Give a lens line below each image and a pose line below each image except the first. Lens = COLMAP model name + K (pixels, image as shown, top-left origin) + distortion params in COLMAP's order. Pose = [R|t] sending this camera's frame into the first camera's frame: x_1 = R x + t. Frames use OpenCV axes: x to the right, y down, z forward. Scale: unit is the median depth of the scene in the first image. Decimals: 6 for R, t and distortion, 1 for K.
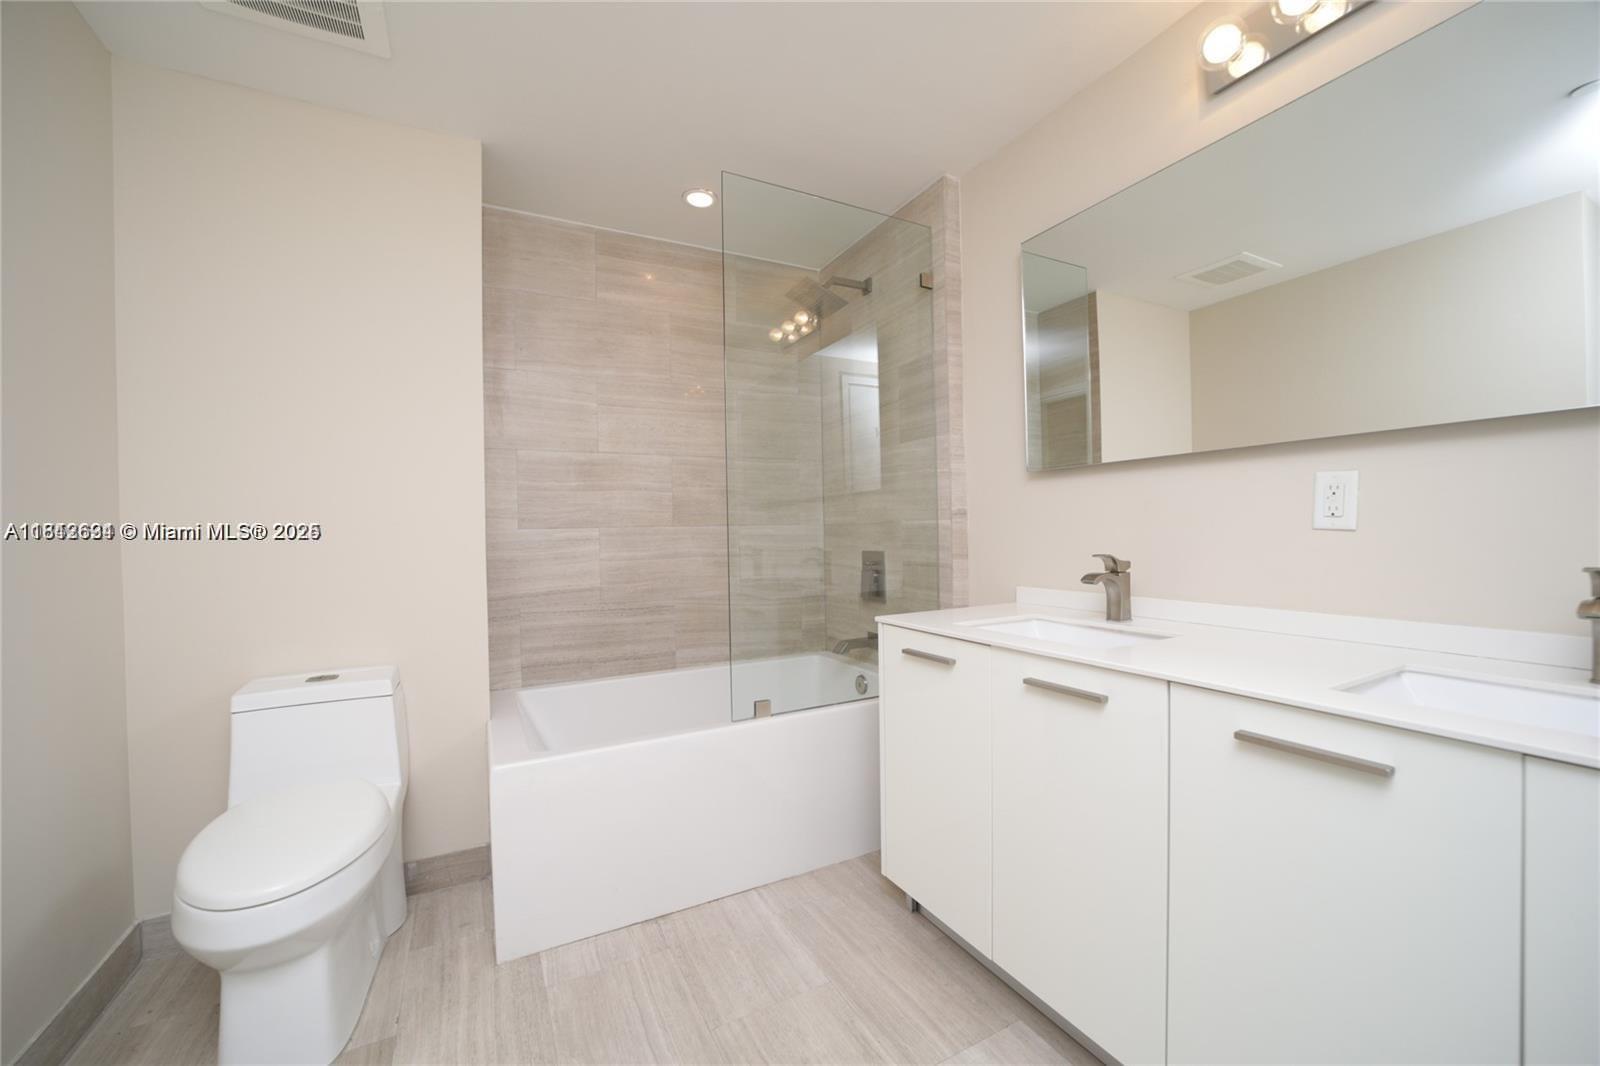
lens RADIAL K [[618.2, 0, 796.5], [0, 618.2, 537.3], [0, 0, 1]] dist [-0.042099, 0.011036]
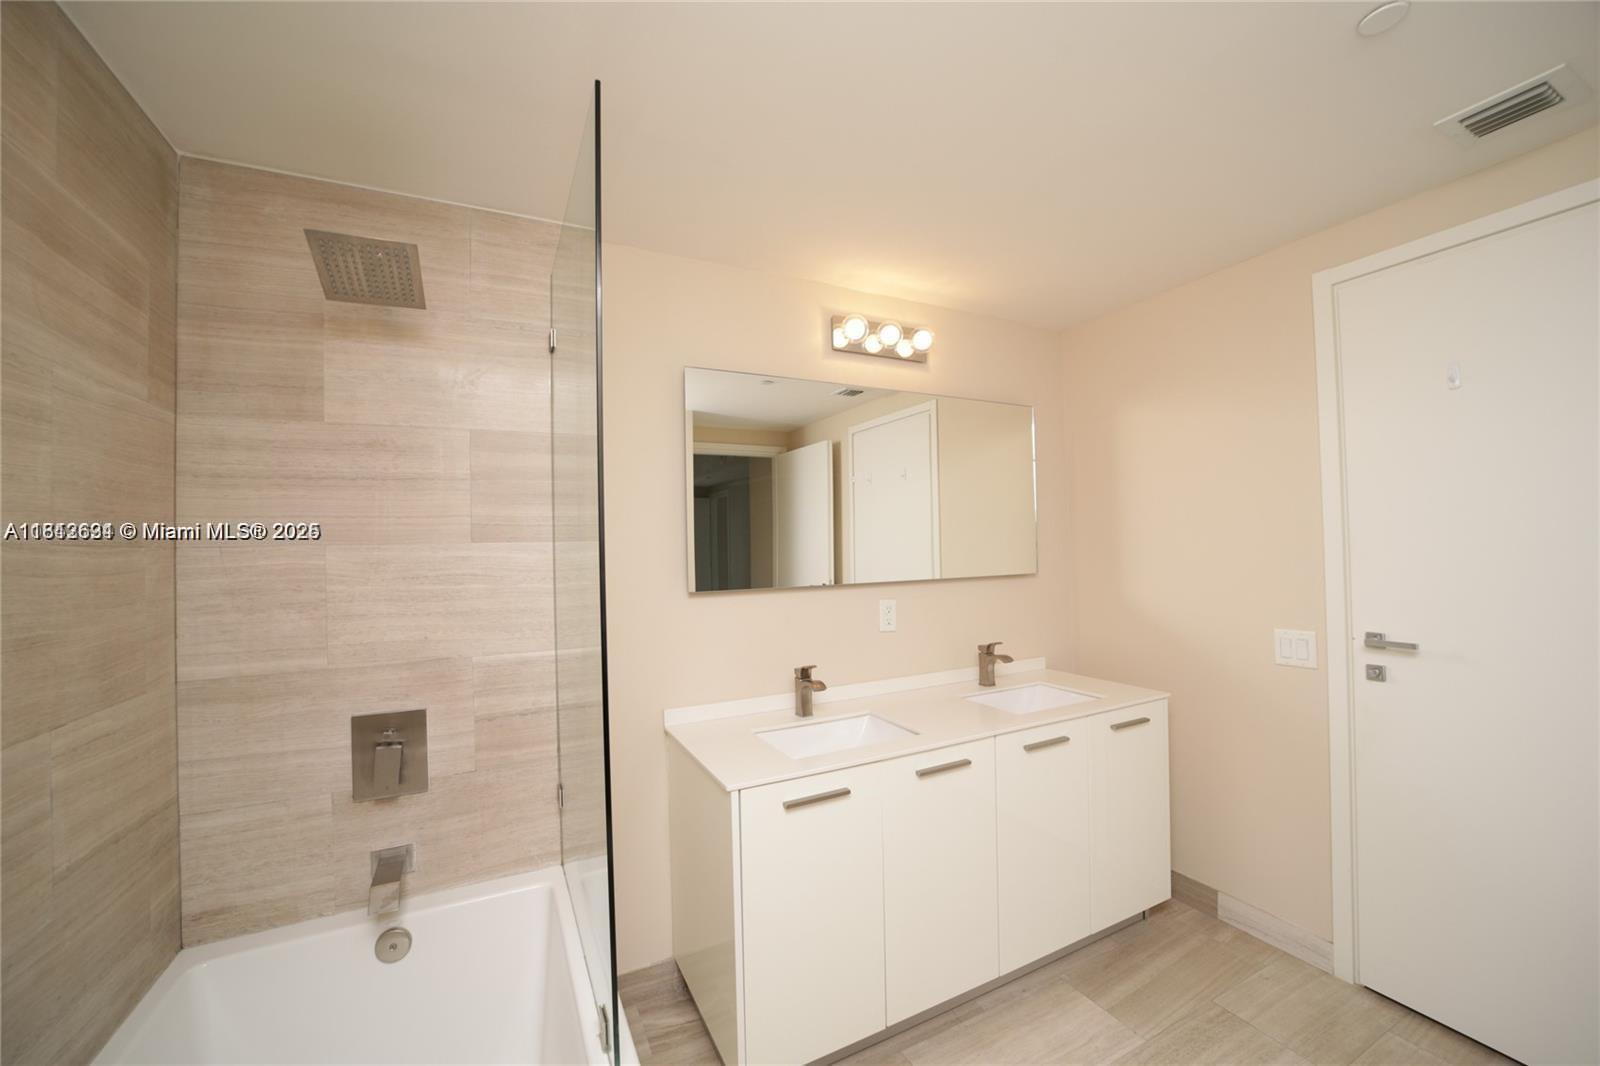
lens RADIAL K [[618.2, 0, 796.5], [0, 618.2, 537.3], [0, 0, 1]] dist [-0.042099, 0.011036]
pose [[0.059493, 0.036424, 0.997564, -0.482870], [0.035393, 0.998629, -0.038574, -0.119344], [-0.997601, 0.037602, 0.058123, 0.602414]]
